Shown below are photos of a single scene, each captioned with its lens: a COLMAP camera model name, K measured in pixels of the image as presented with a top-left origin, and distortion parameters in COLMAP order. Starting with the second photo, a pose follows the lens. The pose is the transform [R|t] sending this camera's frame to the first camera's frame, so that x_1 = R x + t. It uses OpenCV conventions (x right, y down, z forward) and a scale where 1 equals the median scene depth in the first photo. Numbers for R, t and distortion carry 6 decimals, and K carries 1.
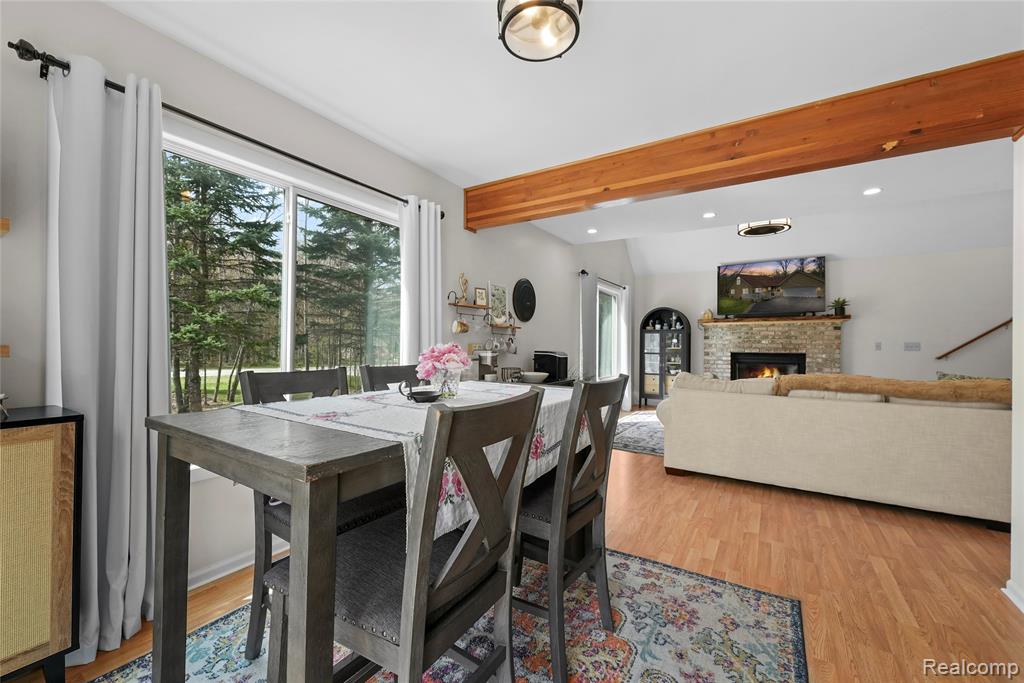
lens RADIAL K [[407.7, 0, 516.1], [0, 407.7, 340.8], [0, 0, 1]] dist [-0.003030, 0.000300]
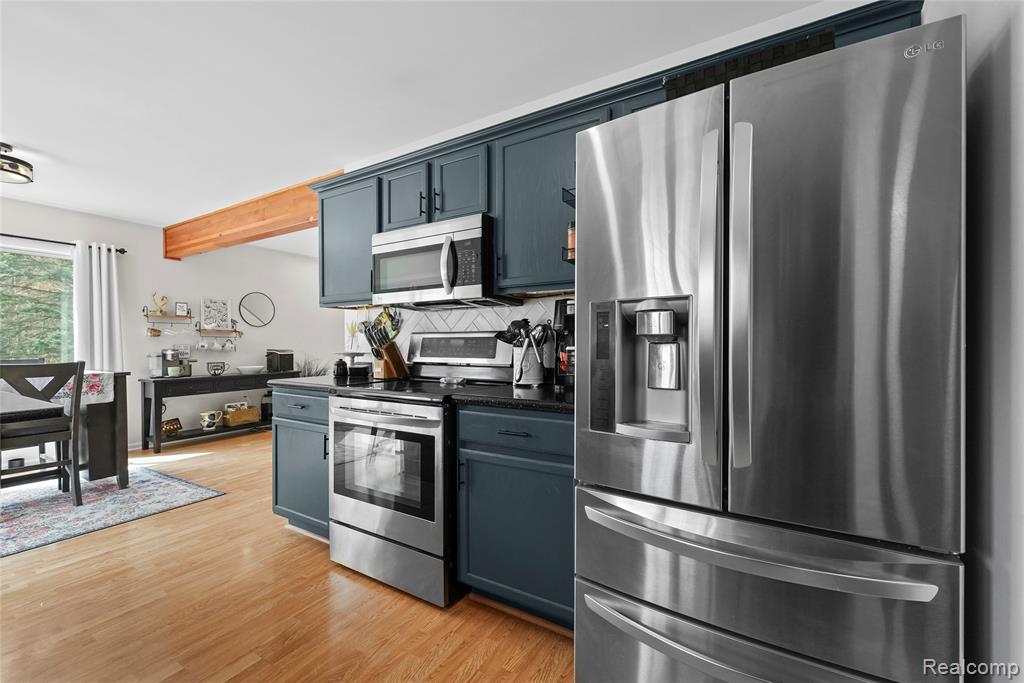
lens RADIAL K [[407.7, 0, 505.9], [0, 407.7, 346.6], [0, 0, 1]] dist [-0.003030, 0.000300]
pose [[0.998714, -0.013752, 0.048799, 1.485776], [0.012927, 0.999769, 0.017185, 0.008450], [-0.049024, -0.016532, 0.998661, -0.622778]]
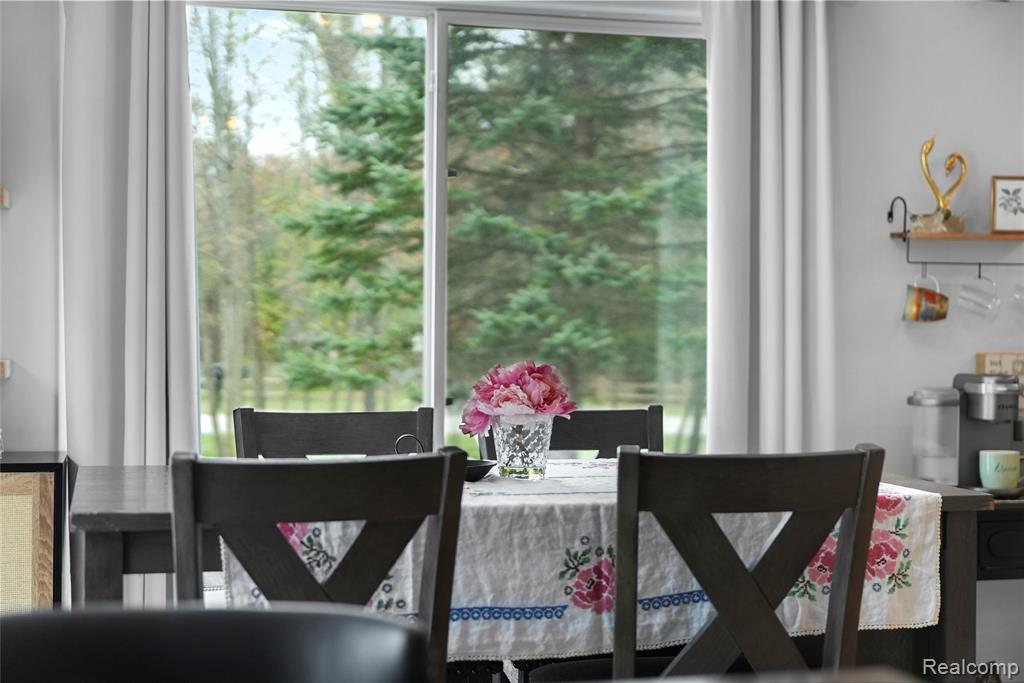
lens RADIAL K [[1578.6, 0, 510.4], [0, 1578.6, 338.6], [0, 0, 1]] dist [0.038667, 0.000000]
pose [[0.724734, 0.000264, -0.689029, 0.779868], [0.007423, 0.999939, 0.008190, -0.027908], [0.688989, -0.011050, 0.724688, -0.248924]]
